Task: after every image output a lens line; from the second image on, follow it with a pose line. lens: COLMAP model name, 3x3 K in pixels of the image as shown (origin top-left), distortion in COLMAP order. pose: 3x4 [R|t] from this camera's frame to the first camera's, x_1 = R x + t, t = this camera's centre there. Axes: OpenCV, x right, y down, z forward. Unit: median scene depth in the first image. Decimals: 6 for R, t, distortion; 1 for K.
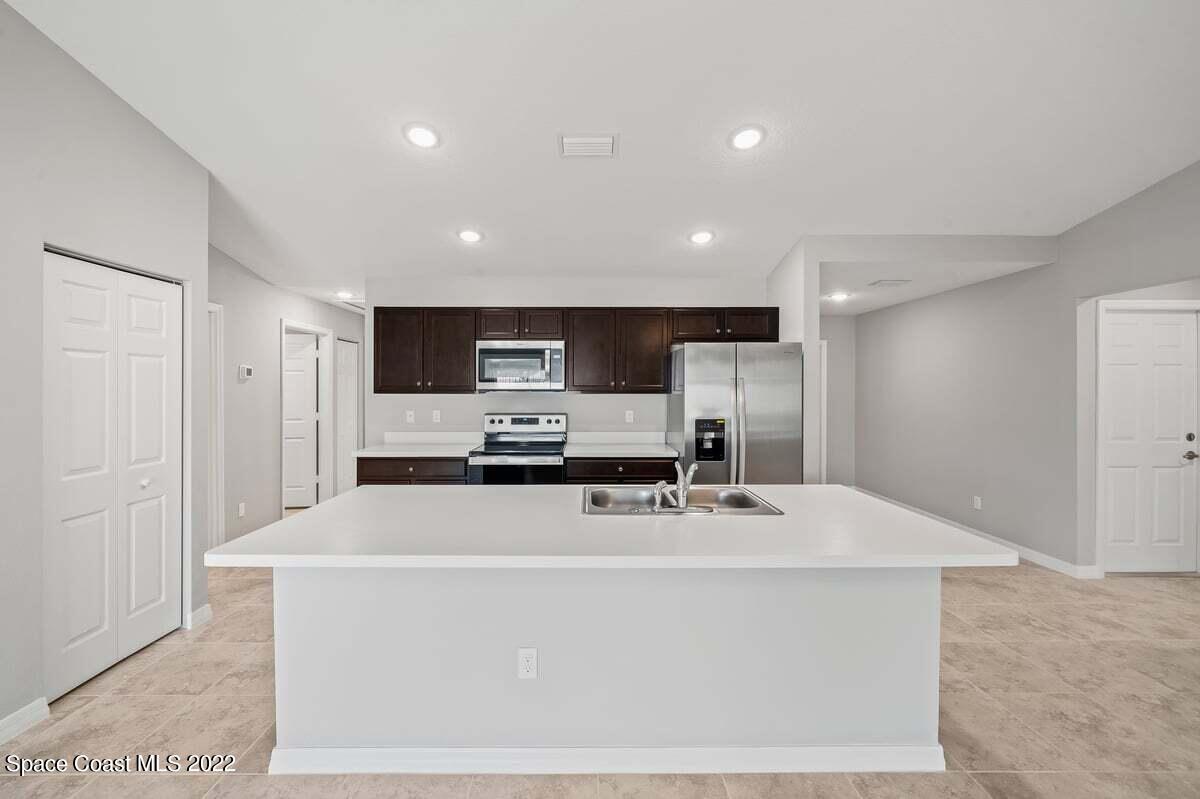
lens RADIAL K [[483.0, 0, 589.9], [0, 483.0, 383.6], [0, 0, 1]] dist [0.011830, -0.000077]
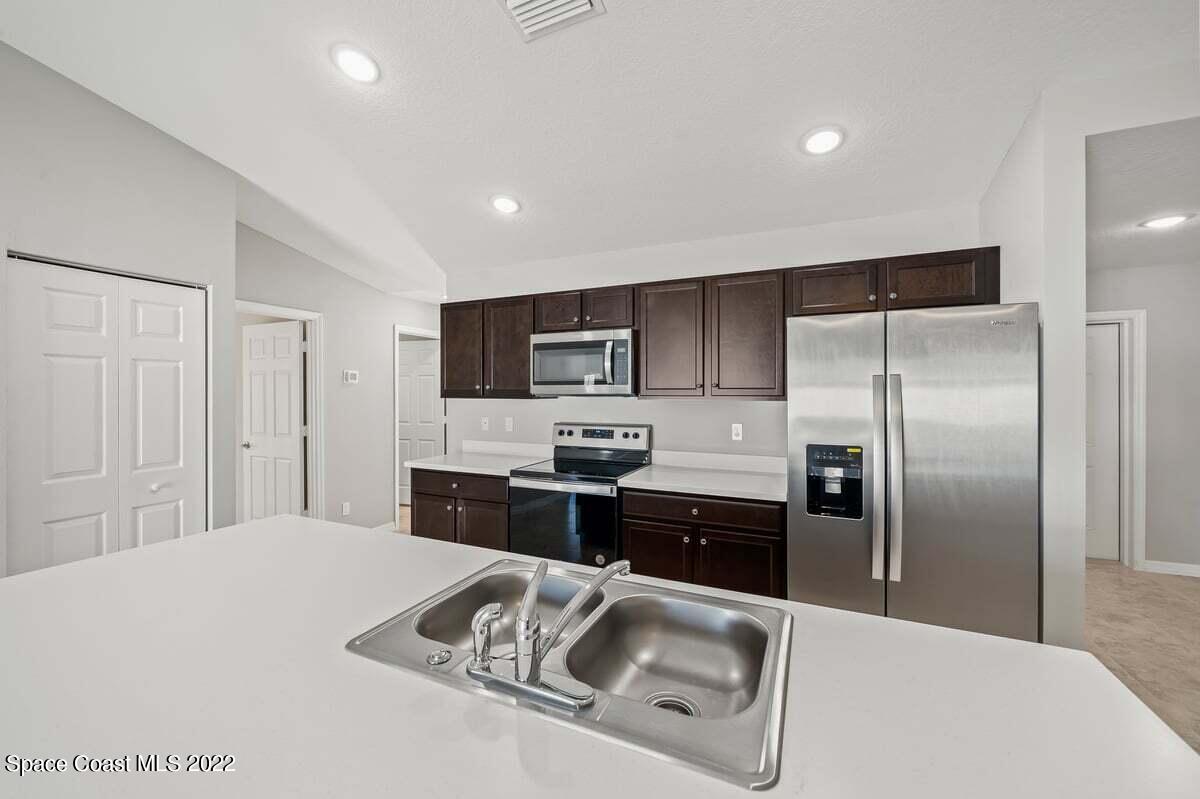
lens RADIAL K [[469.9, 0, 595.8], [0, 469.9, 389.0], [0, 0, 1]] dist [0.000301, 0.000131]
pose [[0.905935, -0.003600, -0.423402, 0.204182], [0.005225, 0.999983, 0.002677, 0.002376], [0.423385, -0.004637, 0.905938, 0.323512]]
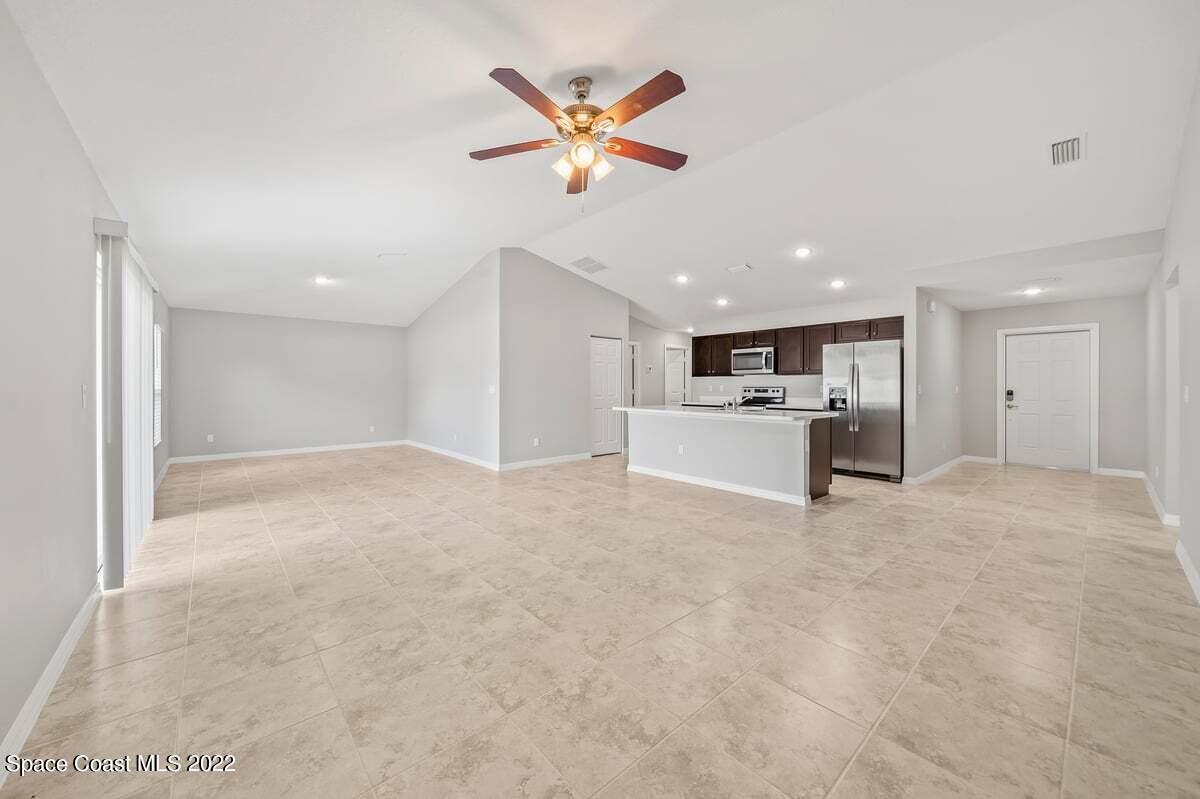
lens RADIAL K [[442.4, 0, 597.9], [0, 442.4, 388.6], [0, 0, 1]] dist [-0.002393, -0.000102]
pose [[0.653913, 0.006442, -0.756543, 0.799781], [0.003876, 0.999922, 0.011864, 0.049785], [0.756560, -0.010691, 0.653837, -0.634412]]
